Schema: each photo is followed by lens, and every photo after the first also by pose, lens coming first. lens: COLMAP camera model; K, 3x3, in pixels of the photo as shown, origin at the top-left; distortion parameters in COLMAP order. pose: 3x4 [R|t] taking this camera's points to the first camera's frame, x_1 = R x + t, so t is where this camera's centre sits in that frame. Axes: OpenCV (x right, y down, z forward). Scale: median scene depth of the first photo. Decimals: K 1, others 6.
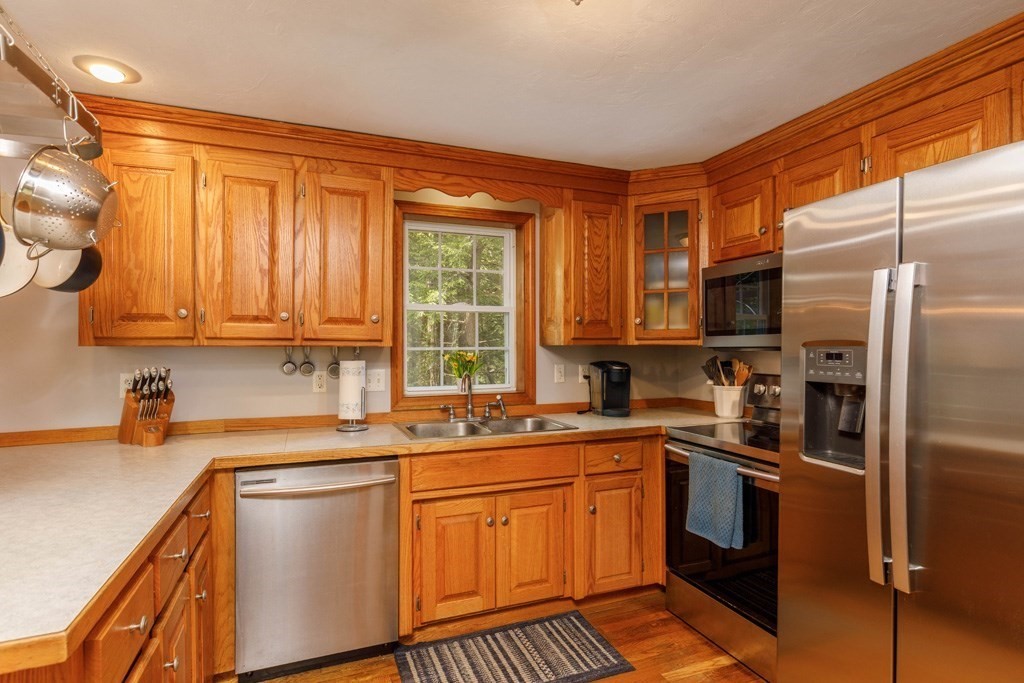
lens RADIAL K [[527.1, 0, 515.0], [0, 527.1, 351.9], [0, 0, 1]] dist [0.000819, -0.000027]
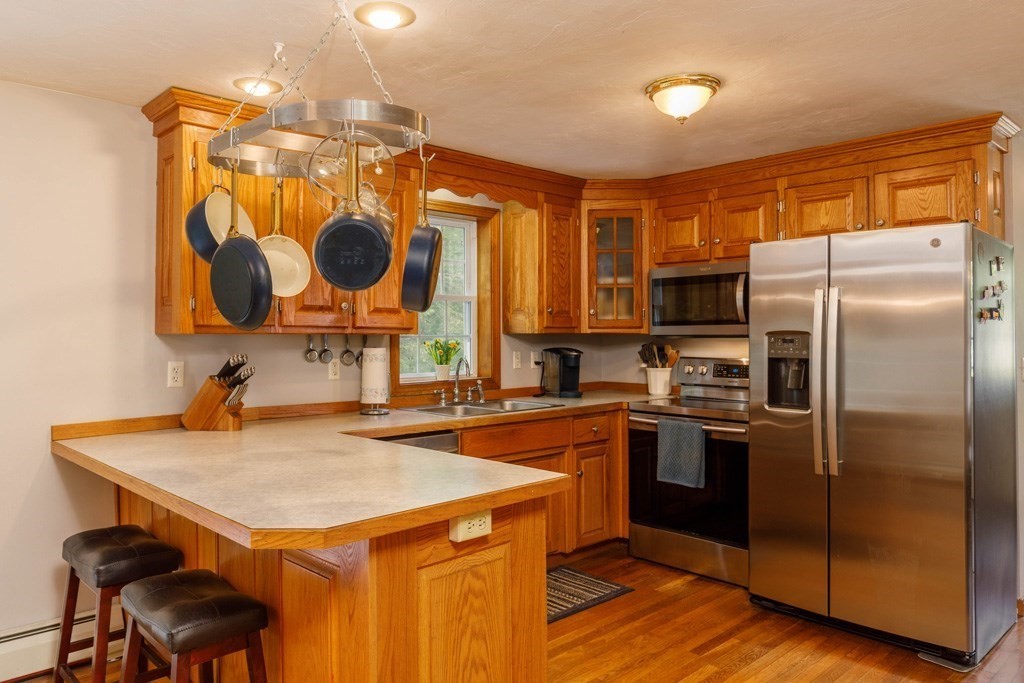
lens RADIAL K [[698.7, 0, 510.4], [0, 698.7, 333.6], [0, 0, 1]] dist [0.013809, -0.000139]
pose [[0.931909, 0.000928, 0.362691, -0.541724], [0.002963, 0.999944, -0.010172, 0.003110], [-0.362680, 0.010554, 0.931854, -0.380341]]
